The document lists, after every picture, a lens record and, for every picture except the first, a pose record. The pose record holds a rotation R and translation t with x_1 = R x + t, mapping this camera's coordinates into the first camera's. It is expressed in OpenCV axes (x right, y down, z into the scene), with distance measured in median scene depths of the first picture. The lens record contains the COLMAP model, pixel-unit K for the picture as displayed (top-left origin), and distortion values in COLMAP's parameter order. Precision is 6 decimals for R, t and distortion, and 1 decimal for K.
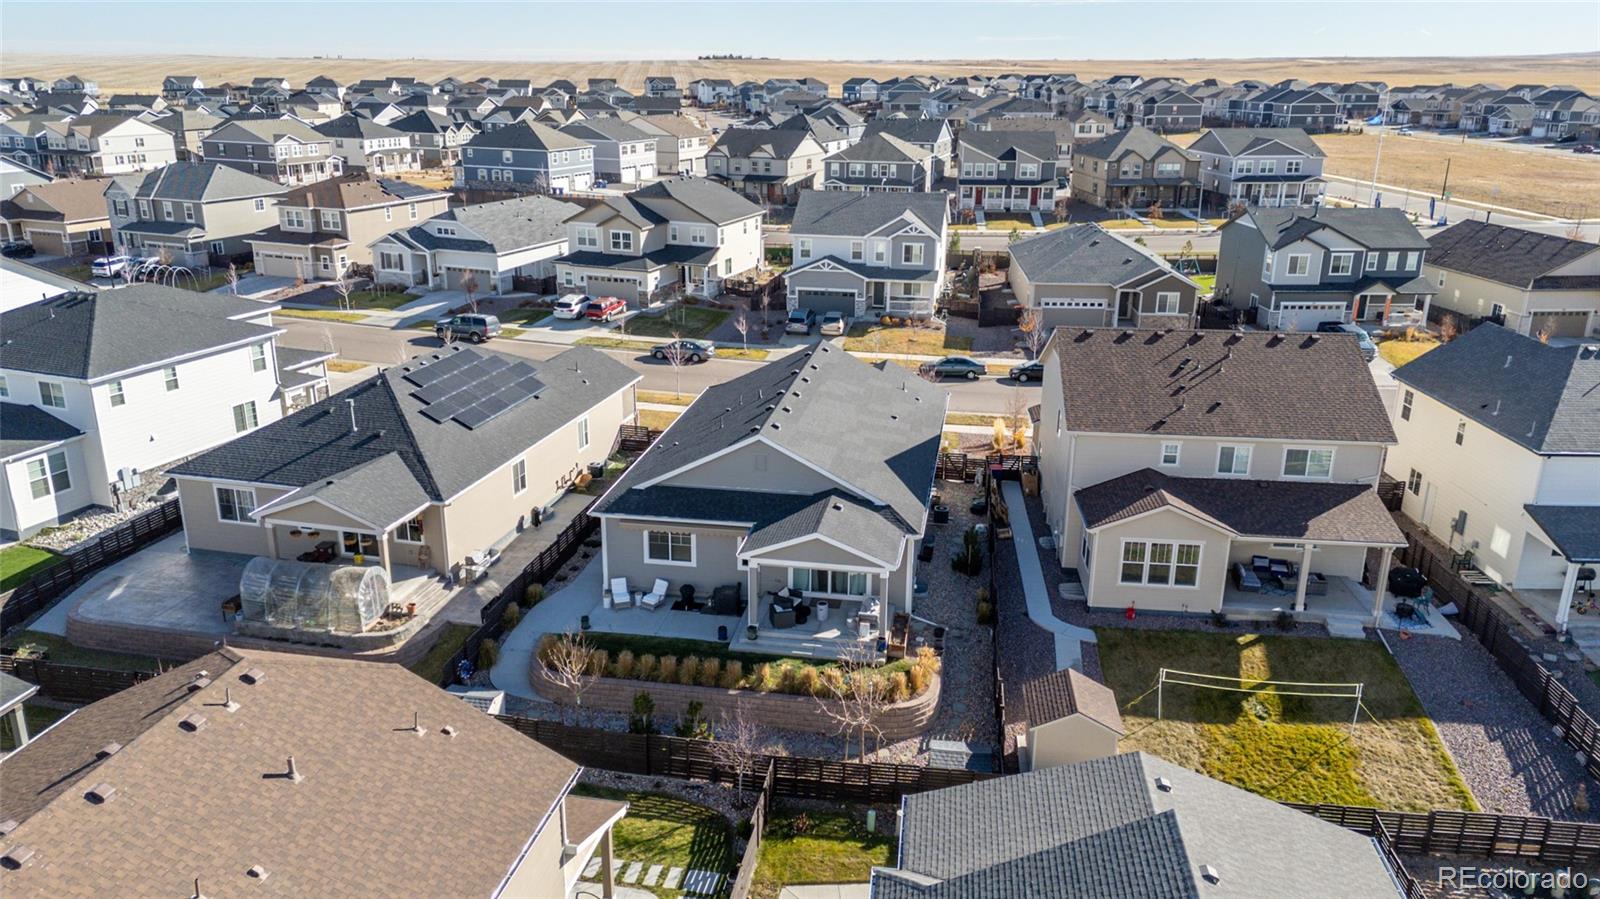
lens RADIAL K [[1175.8, 0, 800.0], [0, 1175.8, 449.5], [0, 0, 1]] dist [0.086325, -0.094661]
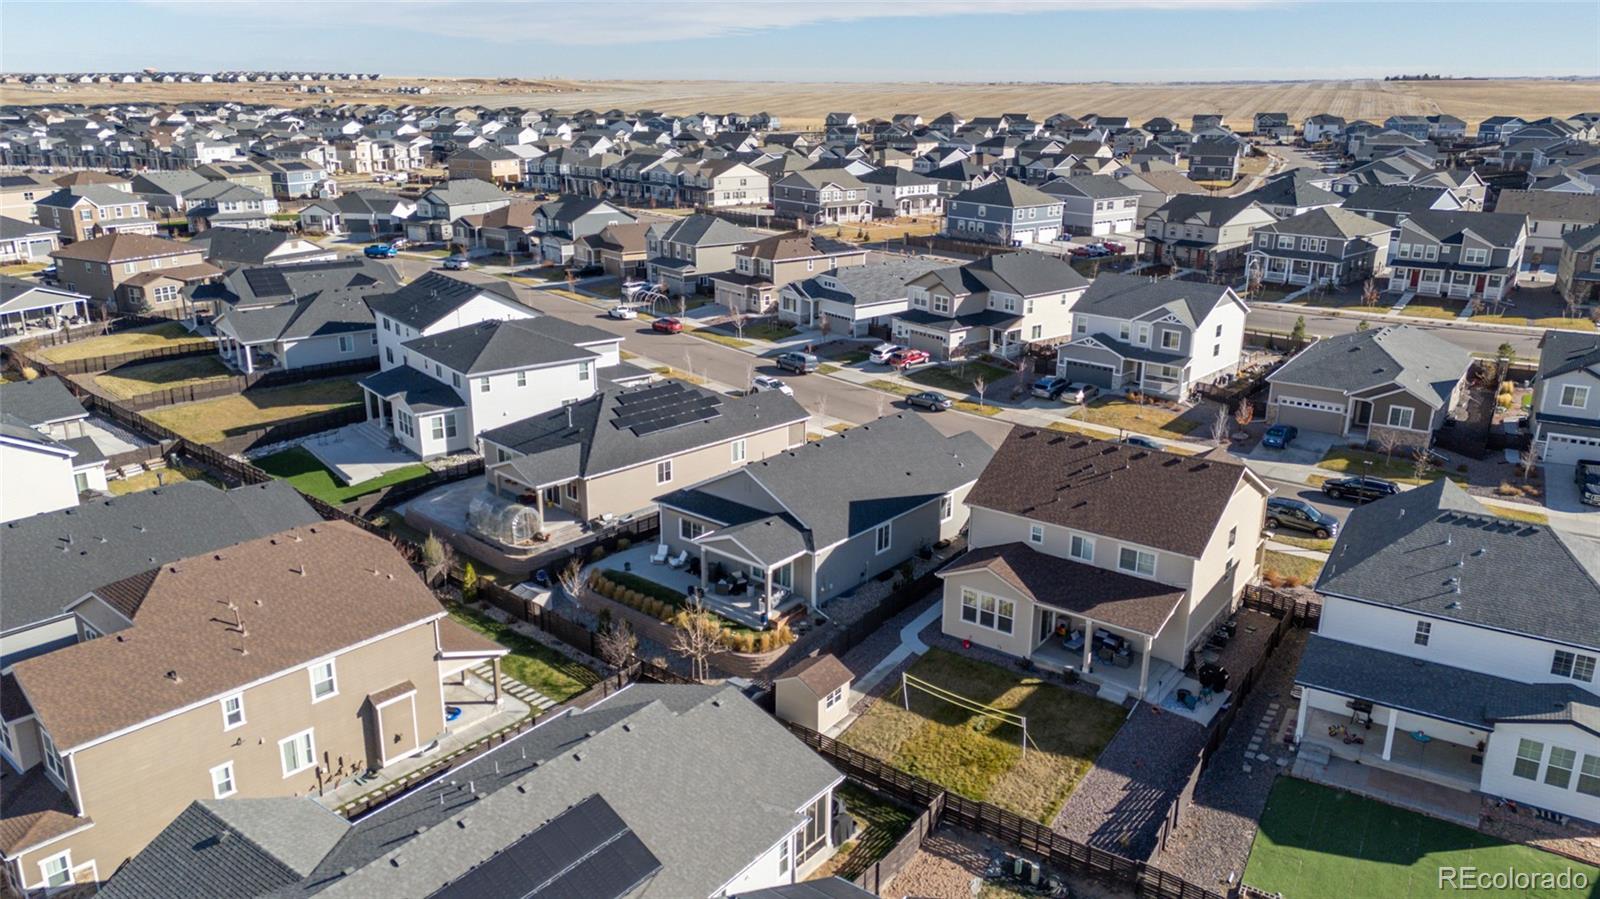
lens RADIAL K [[1175.8, 0, 800.0], [0, 1175.8, 449.5], [0, 0, 1]] dist [0.086325, -0.094661]
pose [[0.858843, 0.152154, -0.489120, 0.340300], [-0.158780, 0.986911, 0.028204, -0.039788], [0.487009, 0.053439, 0.871761, -0.121820]]
